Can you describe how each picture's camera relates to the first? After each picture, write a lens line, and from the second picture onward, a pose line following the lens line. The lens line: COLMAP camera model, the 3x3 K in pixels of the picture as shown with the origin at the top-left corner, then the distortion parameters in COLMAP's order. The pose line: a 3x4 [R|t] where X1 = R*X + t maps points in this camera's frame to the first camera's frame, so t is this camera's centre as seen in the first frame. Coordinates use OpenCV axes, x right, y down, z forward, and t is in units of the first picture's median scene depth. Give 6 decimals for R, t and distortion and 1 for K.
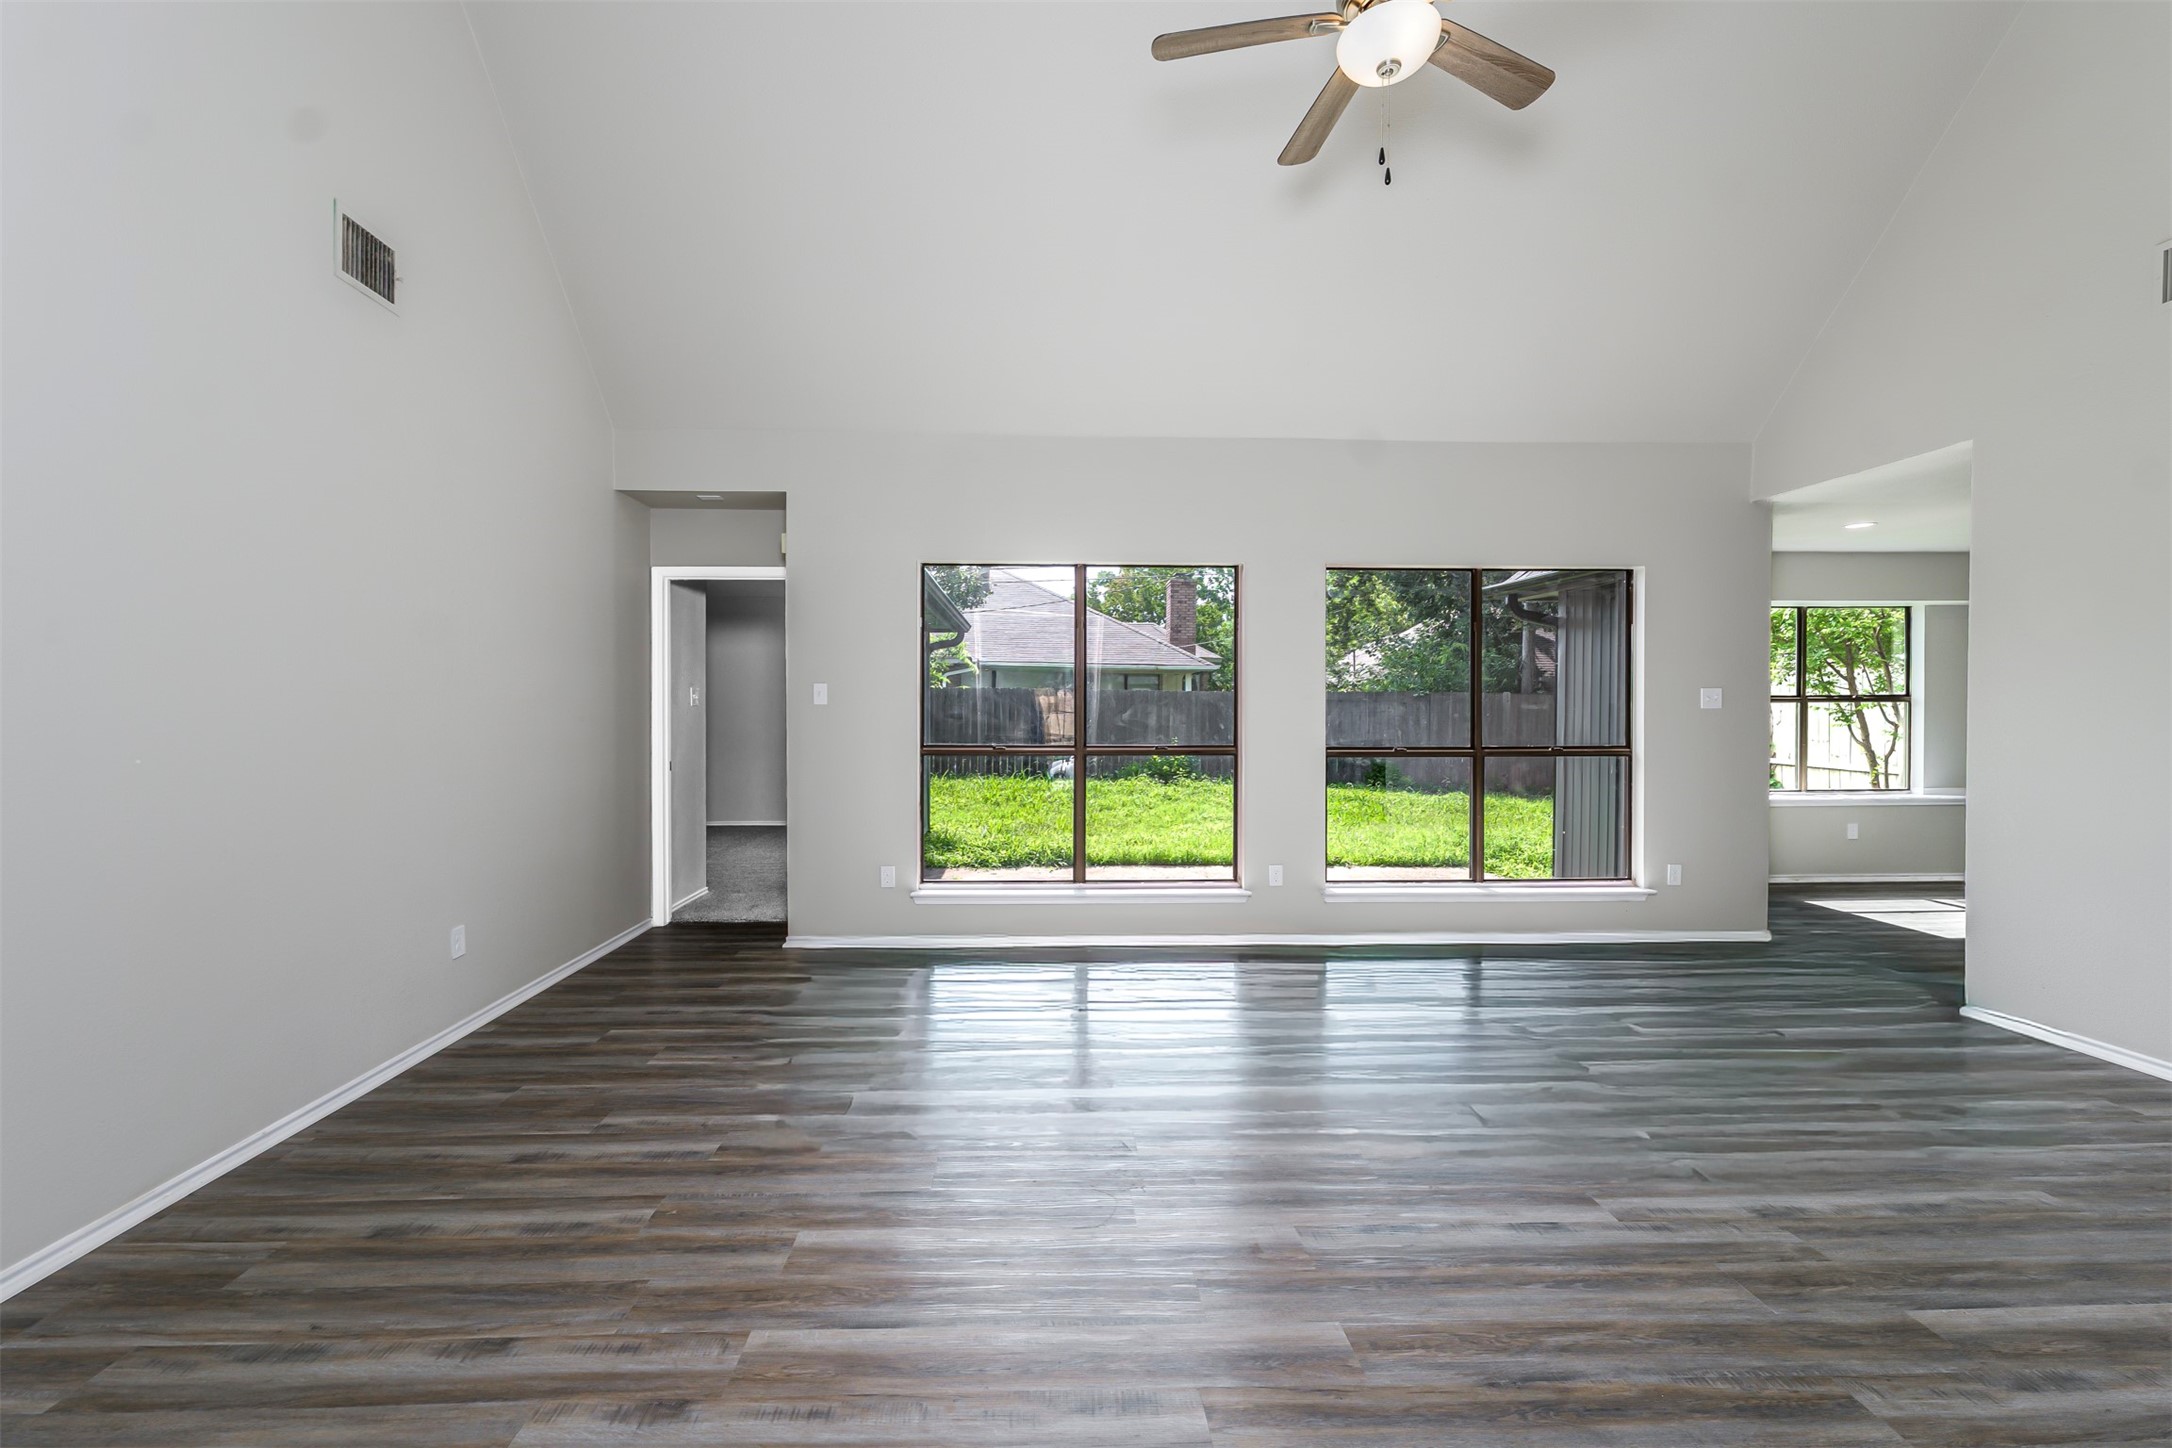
lens RADIAL K [[903.0, 0, 1075.1], [0, 903.0, 721.4], [0, 0, 1]] dist [0.002558, -0.000369]
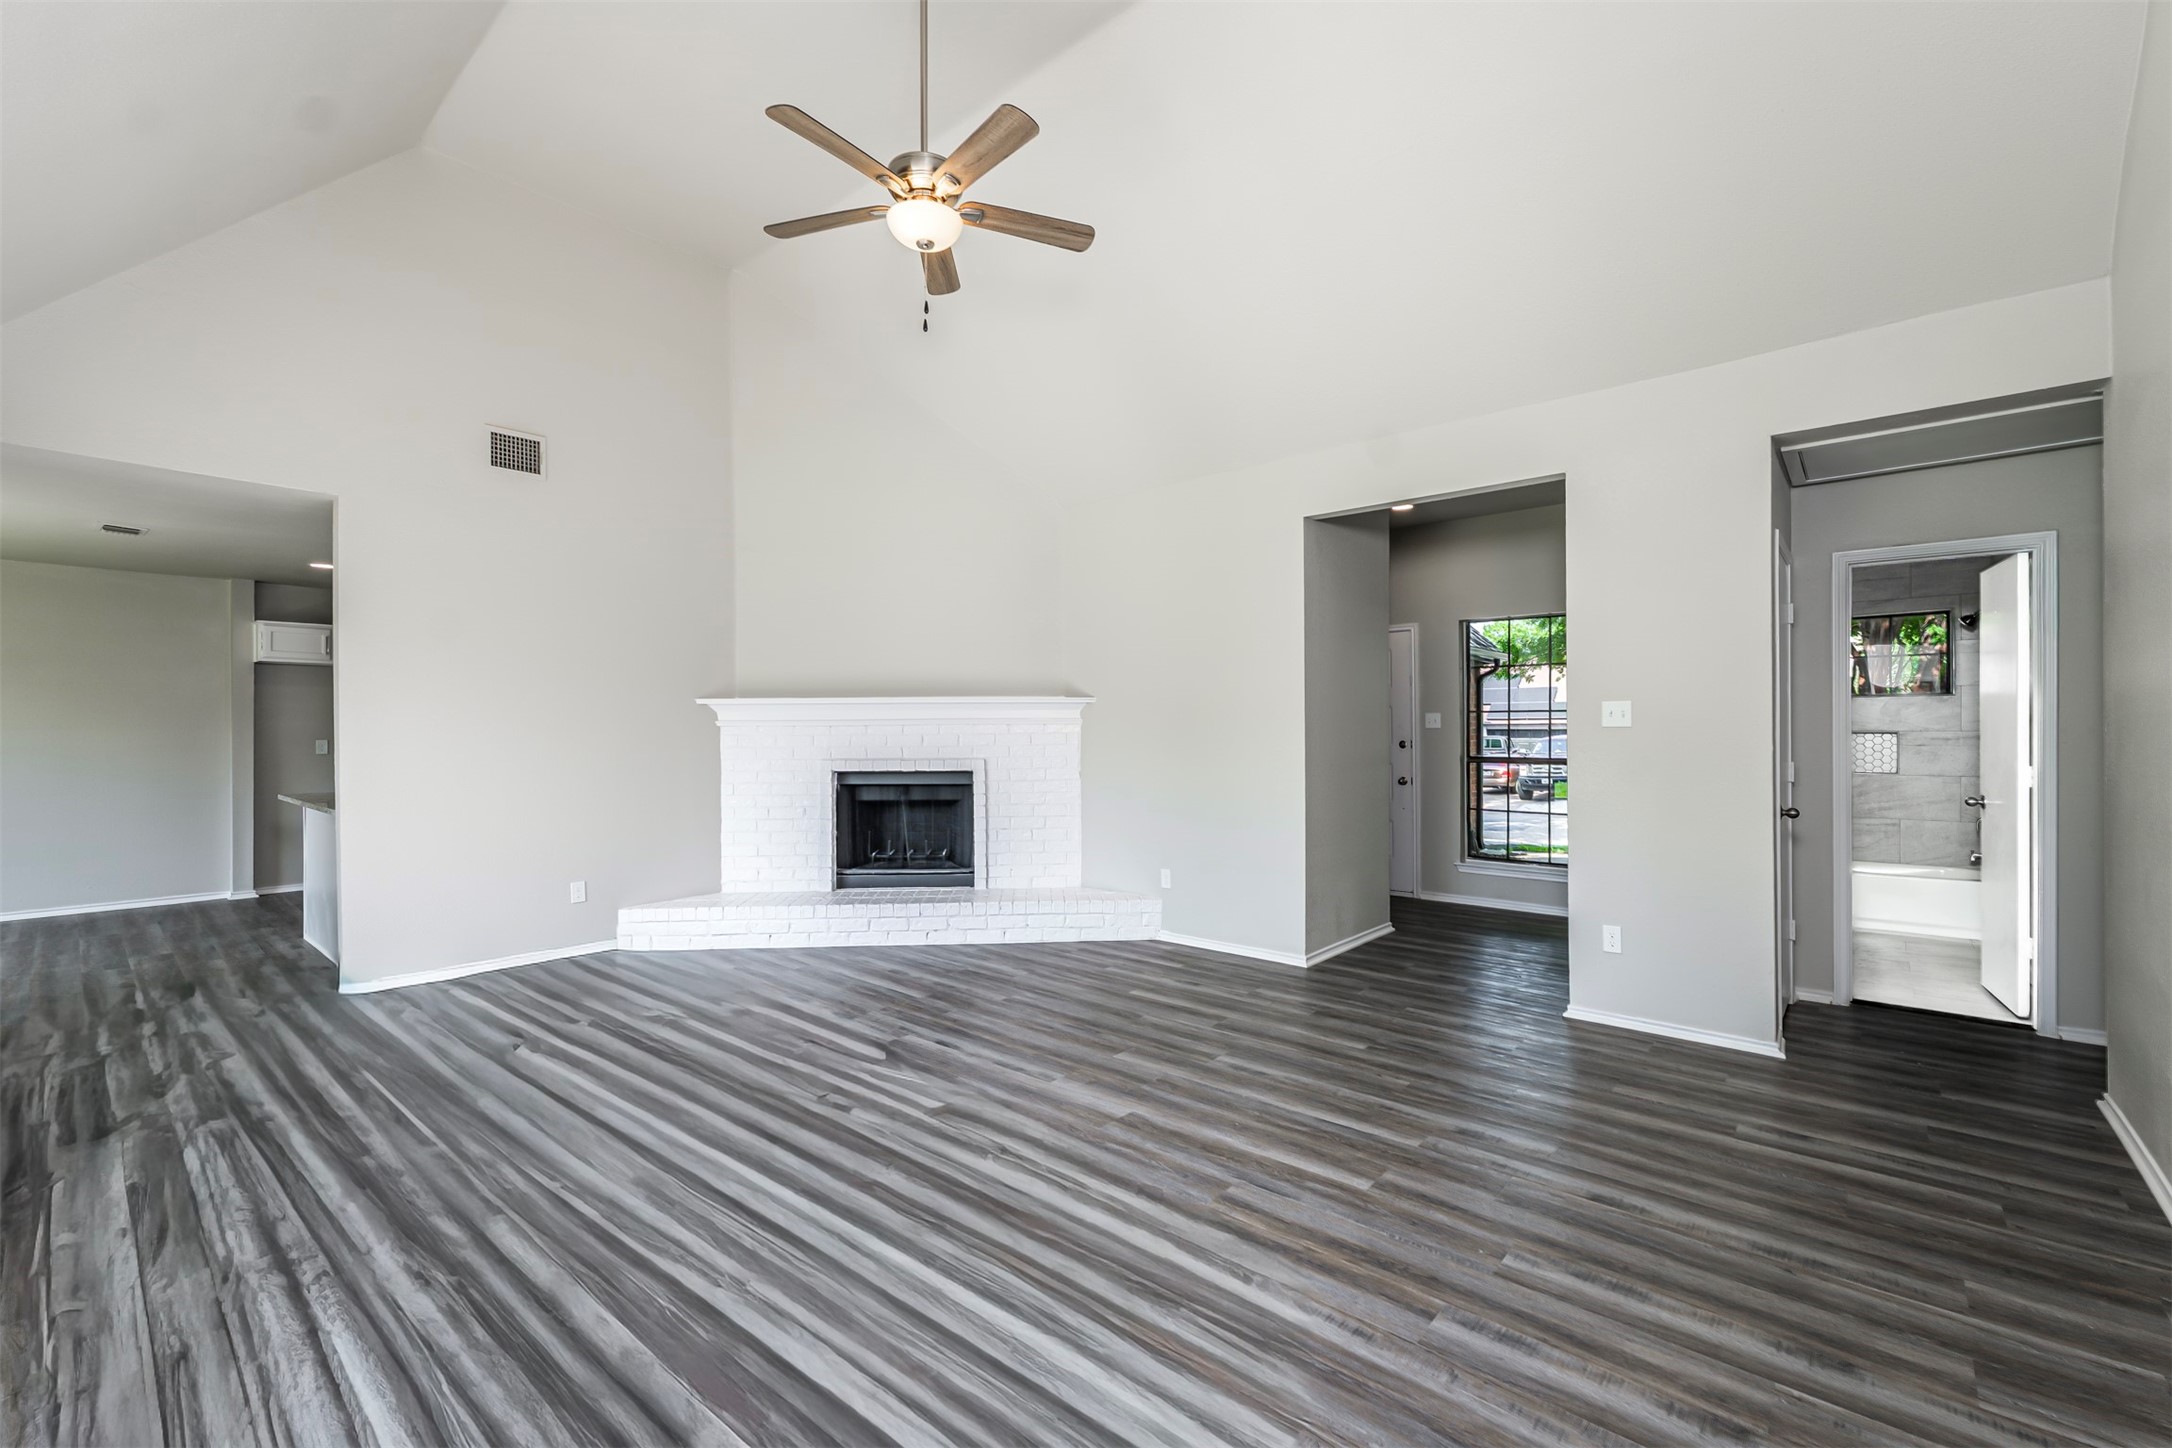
lens RADIAL K [[903.0, 0, 1085.9], [0, 903.0, 734.9], [0, 0, 1]] dist [0.002558, -0.000369]
pose [[-0.723509, -0.000016, 0.690315, -0.255095], [0.006910, 0.999950, 0.007265, -0.006235], [-0.690280, 0.010026, -0.723473, 0.629364]]
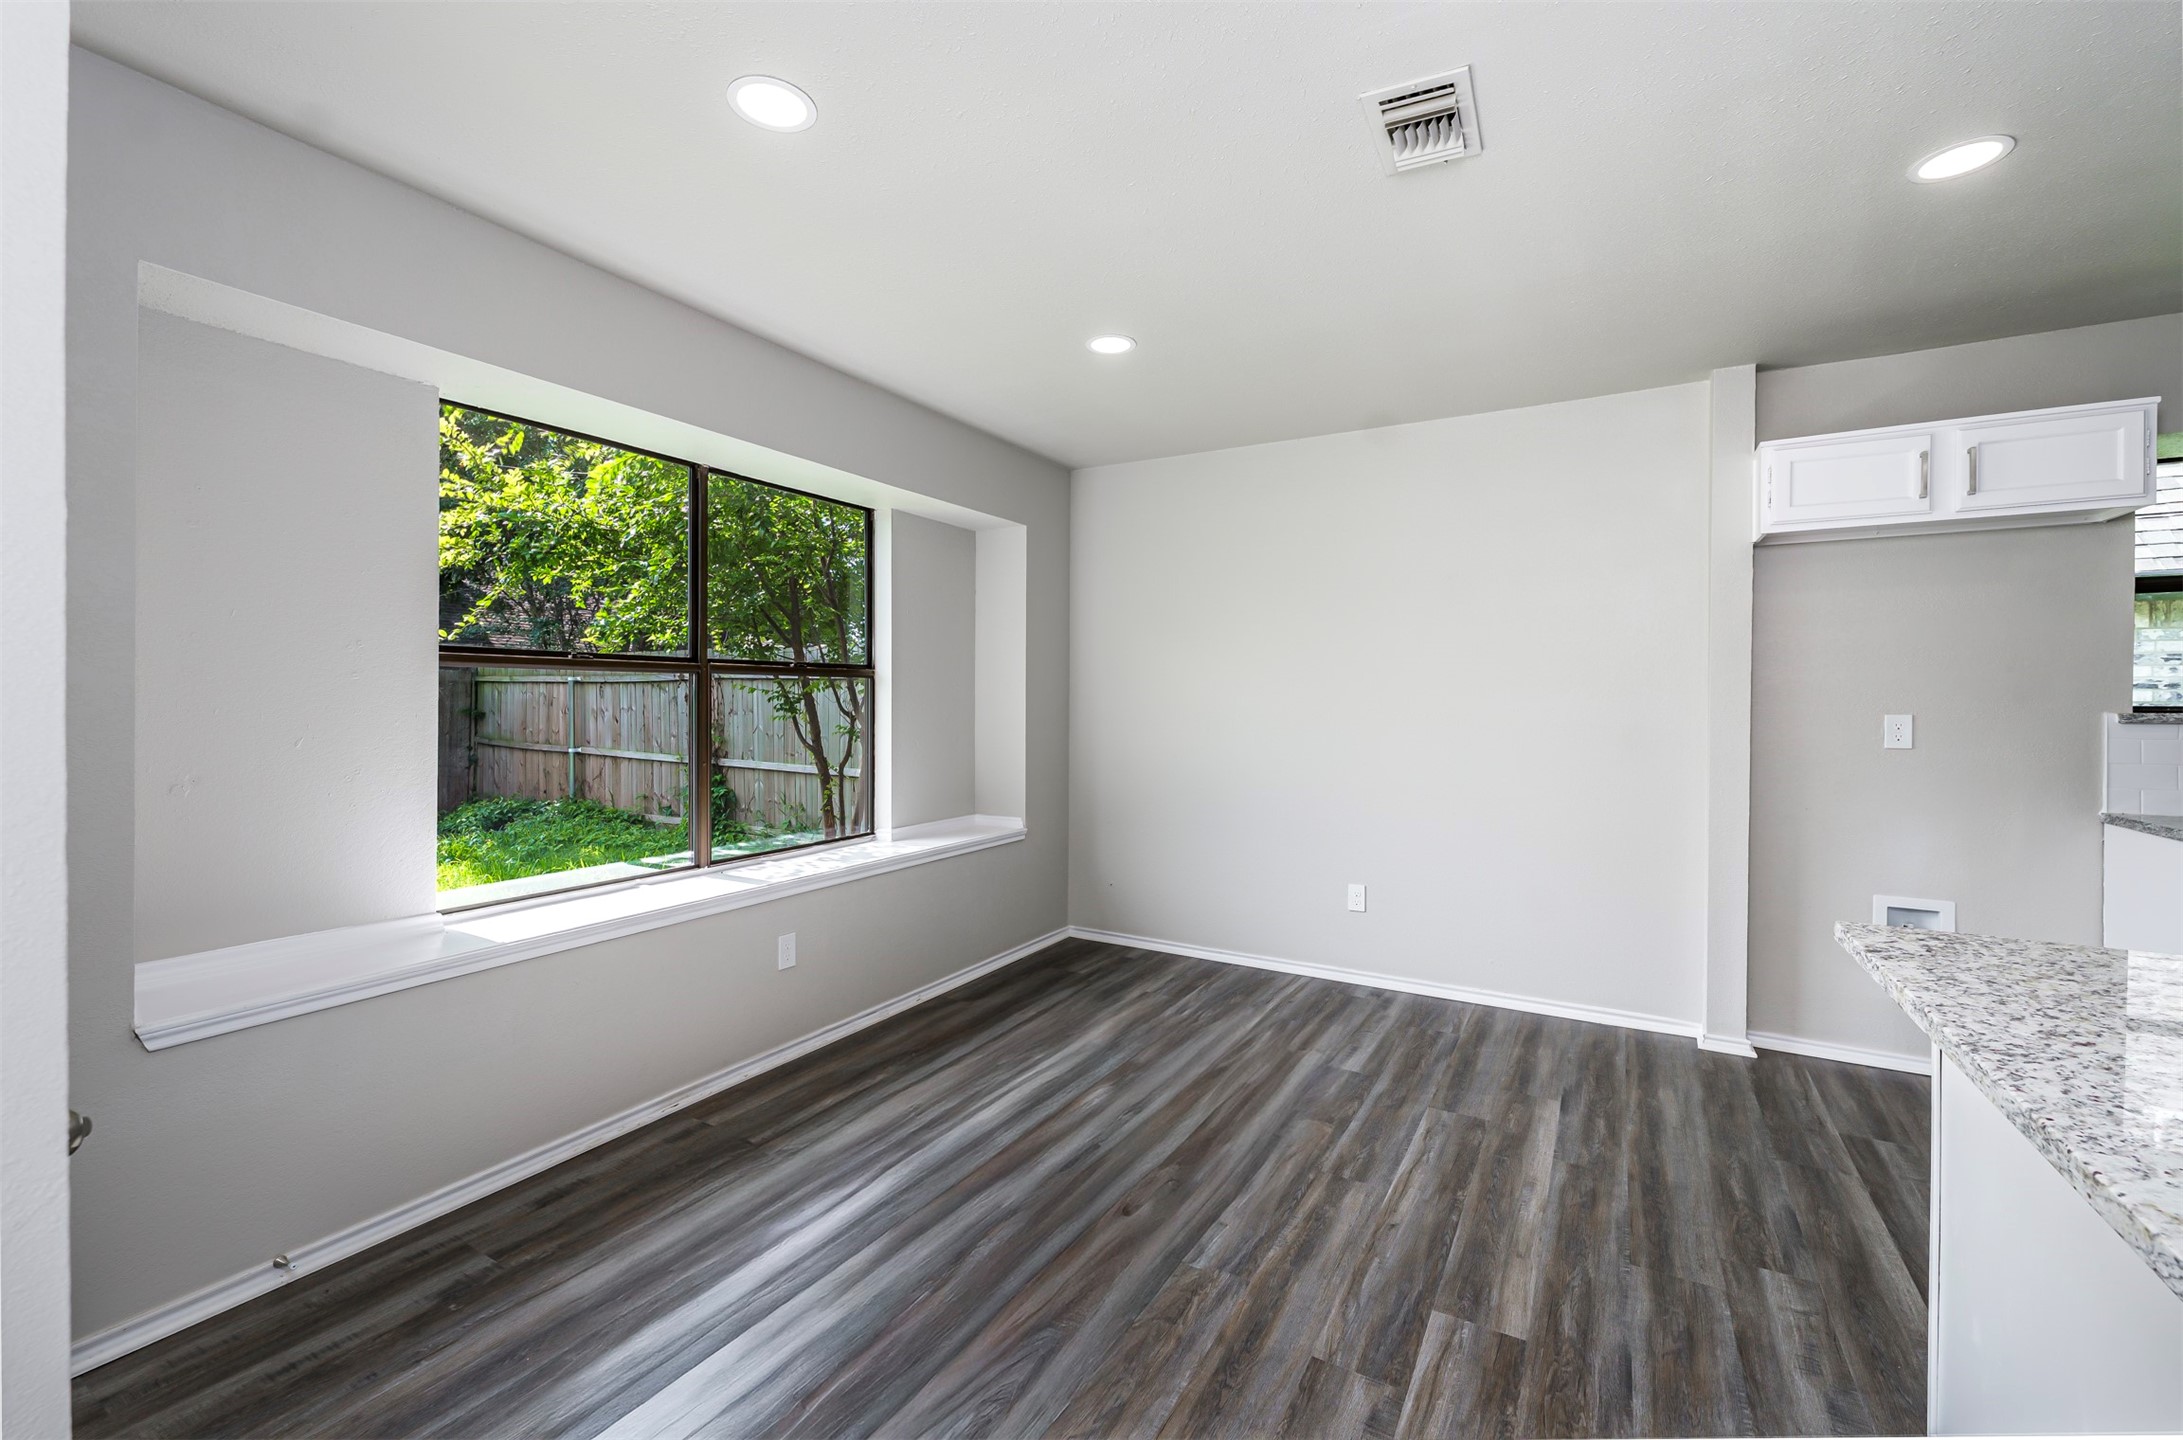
lens RADIAL K [[888.8, 0, 1092.4], [0, 888.8, 712.1], [0, 0, 1]] dist [0.001522, 0.000078]
pose [[0.535071, -0.010233, 0.844745, 0.522745], [0.004707, 0.999947, 0.009131, -0.004210], [-0.844794, -0.000909, 0.535090, 0.582356]]
